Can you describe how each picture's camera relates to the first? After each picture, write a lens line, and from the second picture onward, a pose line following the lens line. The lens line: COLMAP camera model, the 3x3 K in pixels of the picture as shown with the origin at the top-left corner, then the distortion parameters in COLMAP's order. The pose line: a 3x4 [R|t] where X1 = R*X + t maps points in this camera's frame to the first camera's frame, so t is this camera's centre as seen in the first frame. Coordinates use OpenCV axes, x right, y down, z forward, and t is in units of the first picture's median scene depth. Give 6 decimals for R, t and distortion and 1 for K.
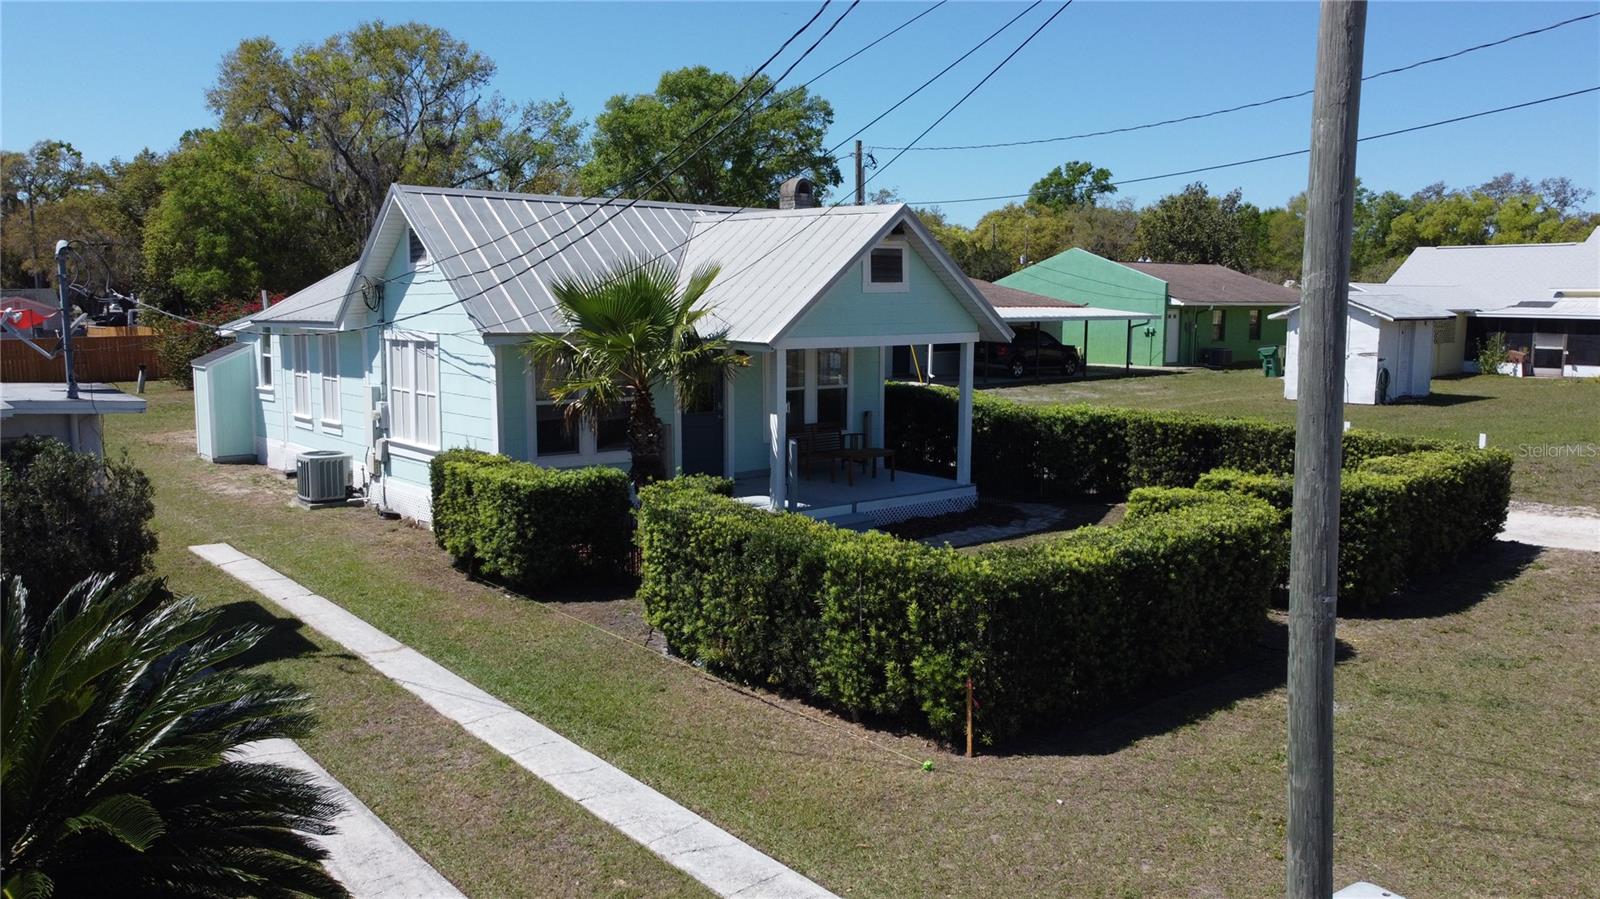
lens RADIAL K [[1212.1, 0, 800.0], [0, 1212.1, 449.5], [0, 0, 1]] dist [0.002488, 0.002336]
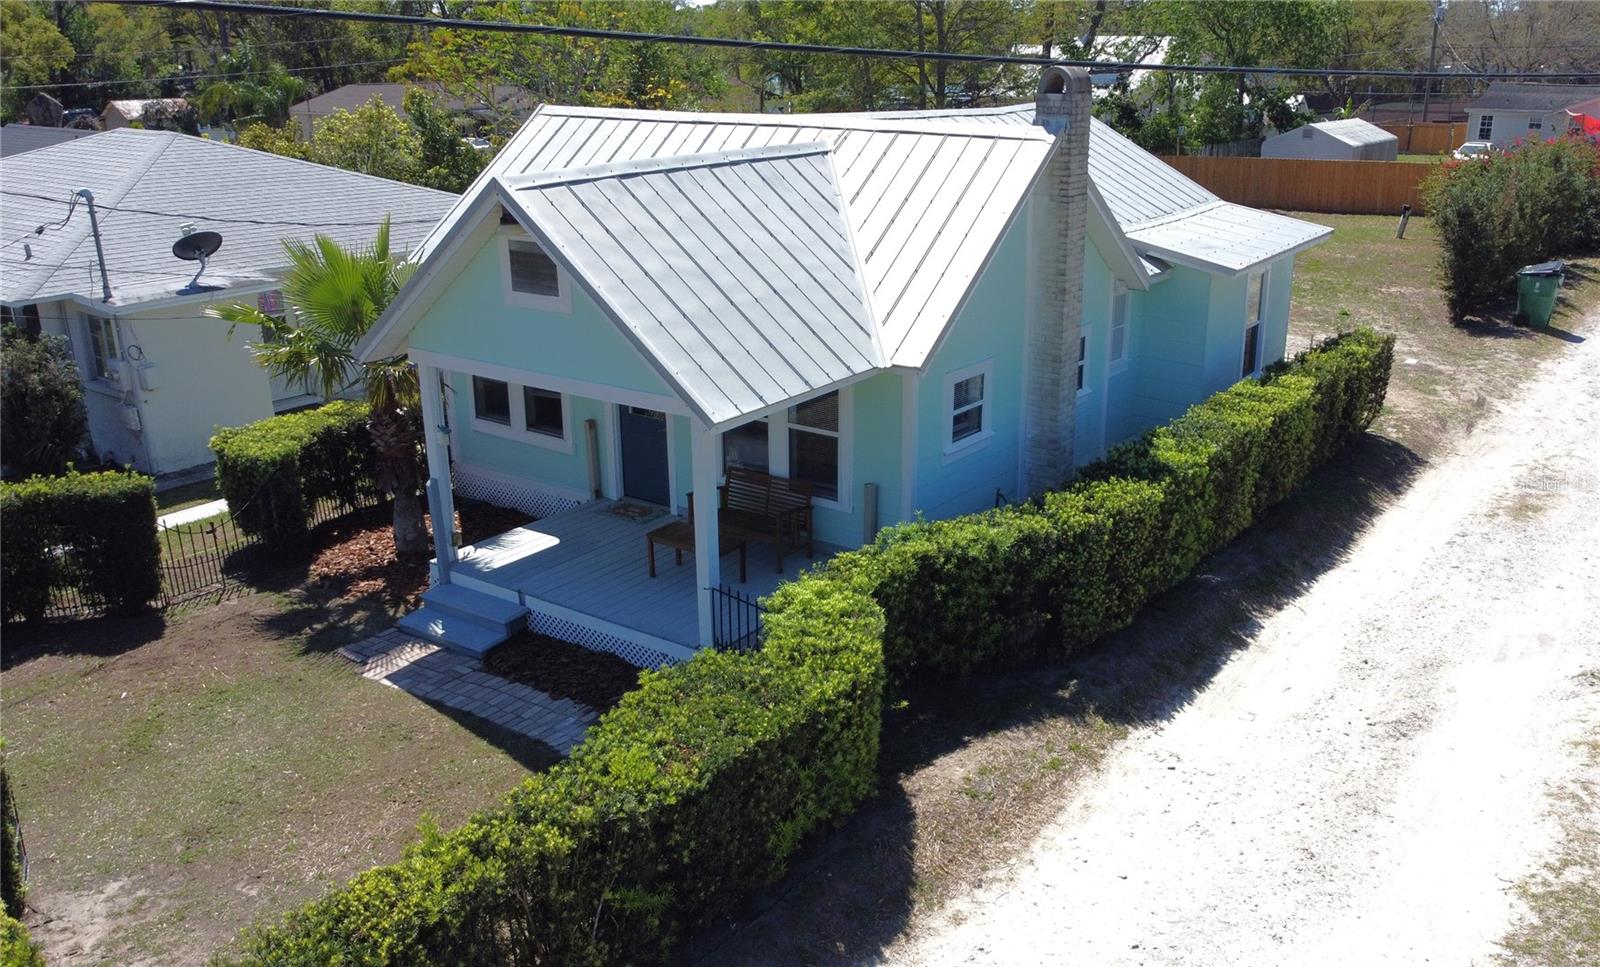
lens RADIAL K [[1329.9, 0, 873.1], [0, 1329.9, 486.4], [0, 0, 1]] dist [0.007510, 0.005664]
pose [[0.257128, 0.298322, -0.919179, 0.729366], [-0.118890, 0.953699, 0.276268, -0.233814], [0.959036, 0.038245, 0.280690, 0.886837]]
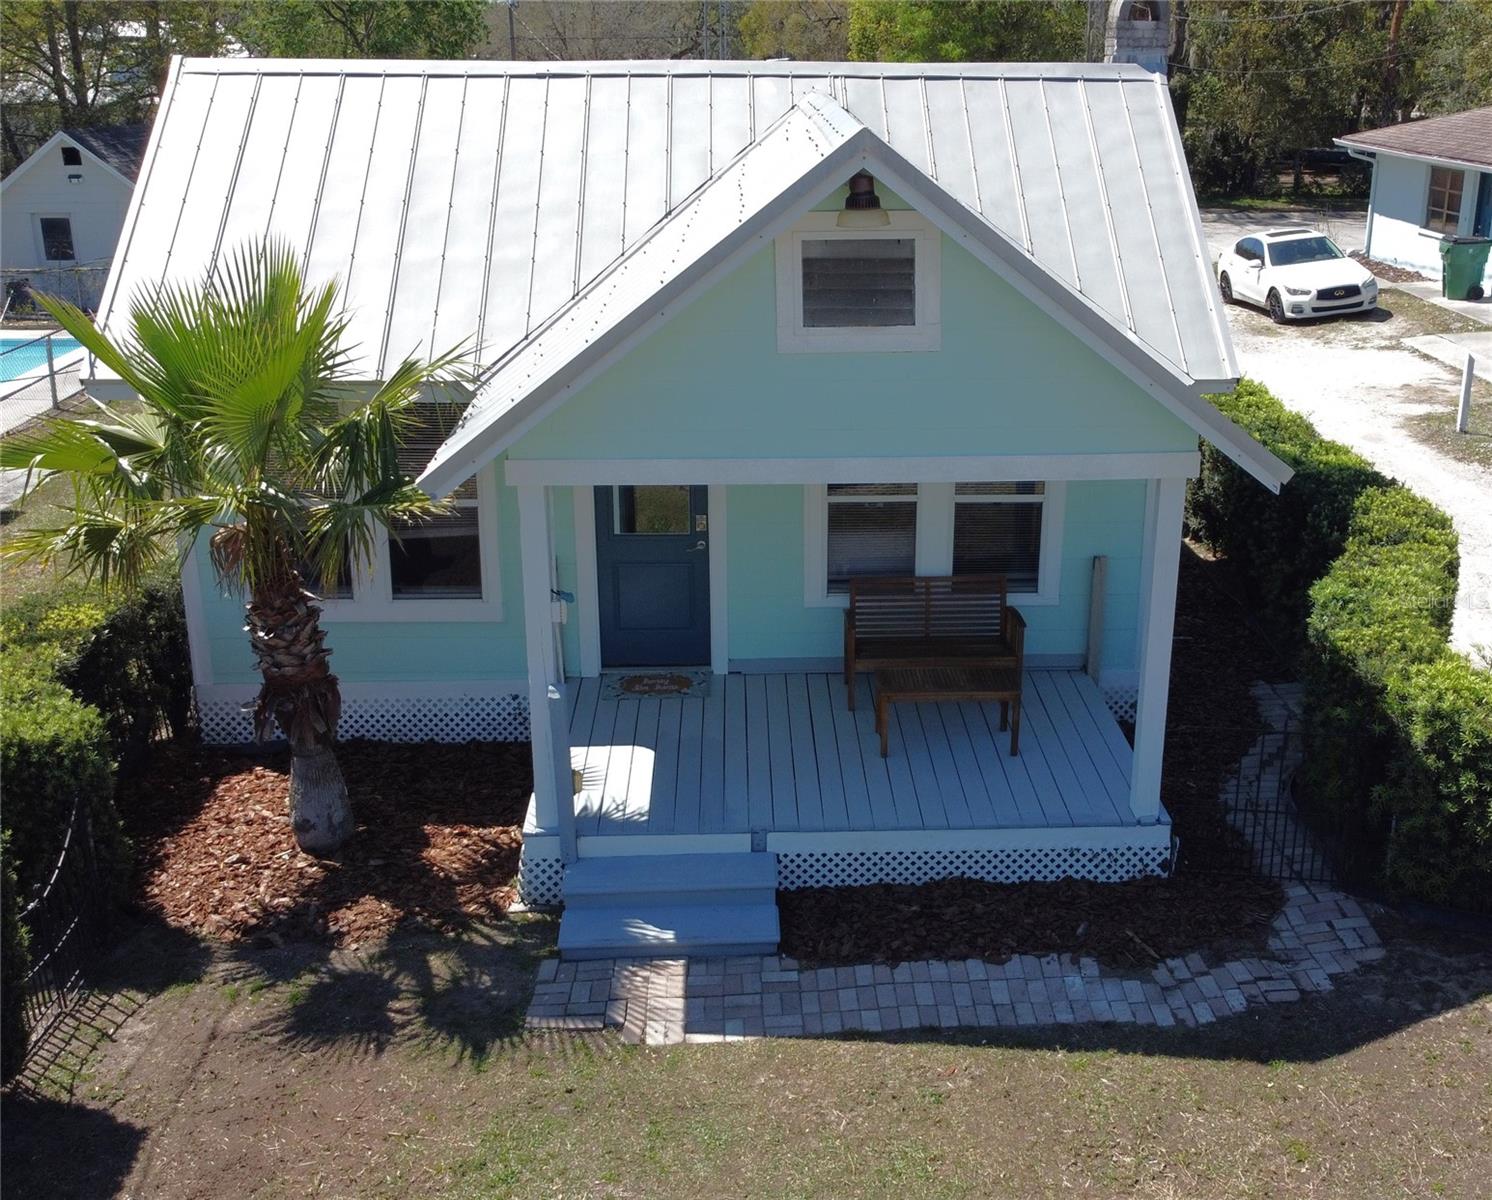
lens RADIAL K [[1614.0, 0, 819.6], [0, 1614.0, 604.1], [0, 0, 1]] dist [0.009087, -0.018779]
pose [[0.791159, 0.197624, -0.578803, 0.346445], [-0.076271, 0.970850, 0.227229, -0.152723], [0.606836, -0.135628, 0.783170, 0.518422]]
